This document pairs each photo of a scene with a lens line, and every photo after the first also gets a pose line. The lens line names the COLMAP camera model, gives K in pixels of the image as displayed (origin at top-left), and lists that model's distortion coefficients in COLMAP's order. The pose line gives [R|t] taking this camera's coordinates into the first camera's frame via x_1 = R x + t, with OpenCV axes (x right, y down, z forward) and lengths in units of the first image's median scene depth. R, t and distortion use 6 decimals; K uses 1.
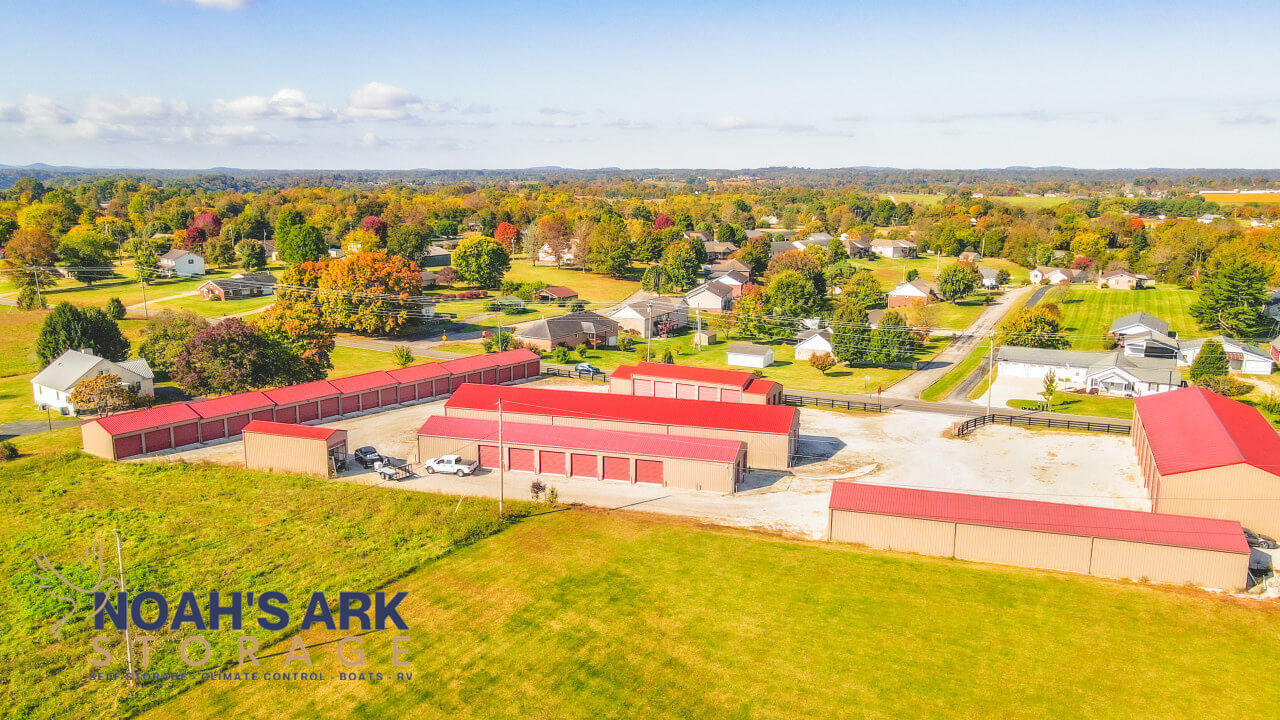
lens RADIAL K [[994.6, 0, 616.1], [0, 994.6, 361.0], [0, 0, 1]] dist [-0.001697, 0.039881]
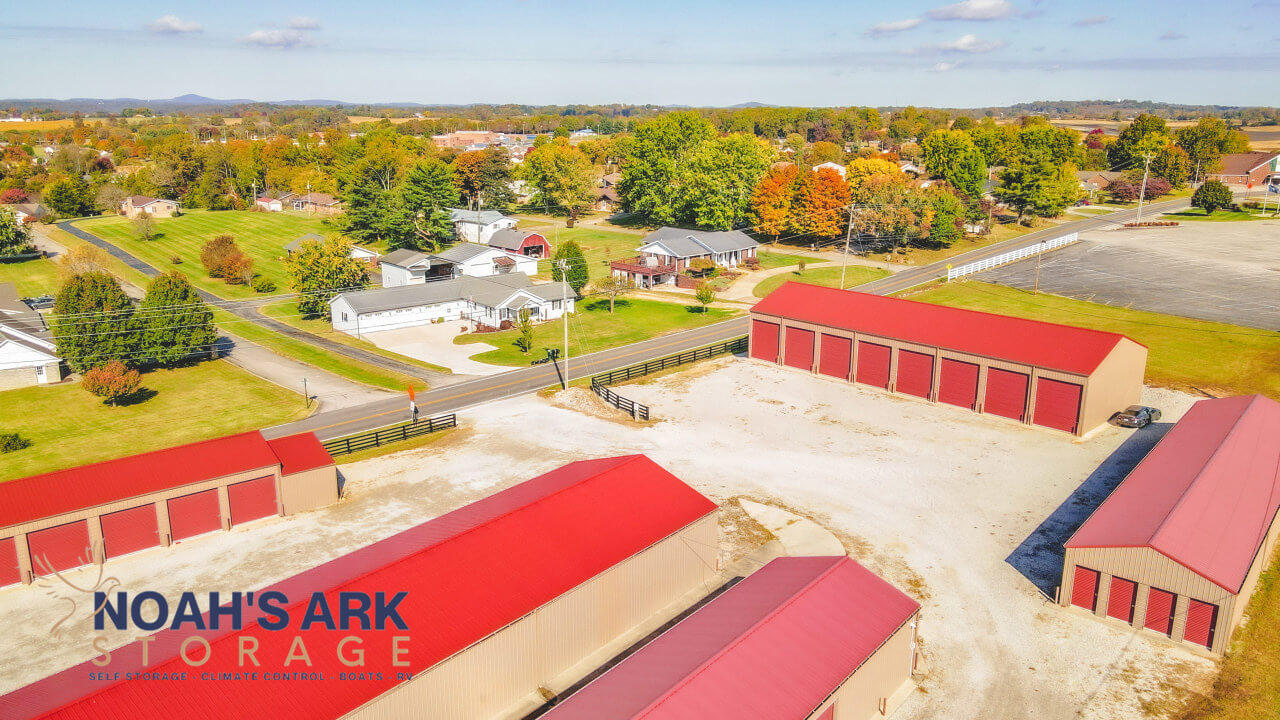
lens RADIAL K [[952.5, 0, 612.8], [0, 952.5, 338.2], [0, 0, 1]] dist [0.031121, 0.006823]
pose [[0.353788, -0.216058, 0.910029, -0.136555], [0.176453, 0.970901, 0.161911, -0.052241], [-0.918531, 0.103295, 0.381617, 0.504302]]
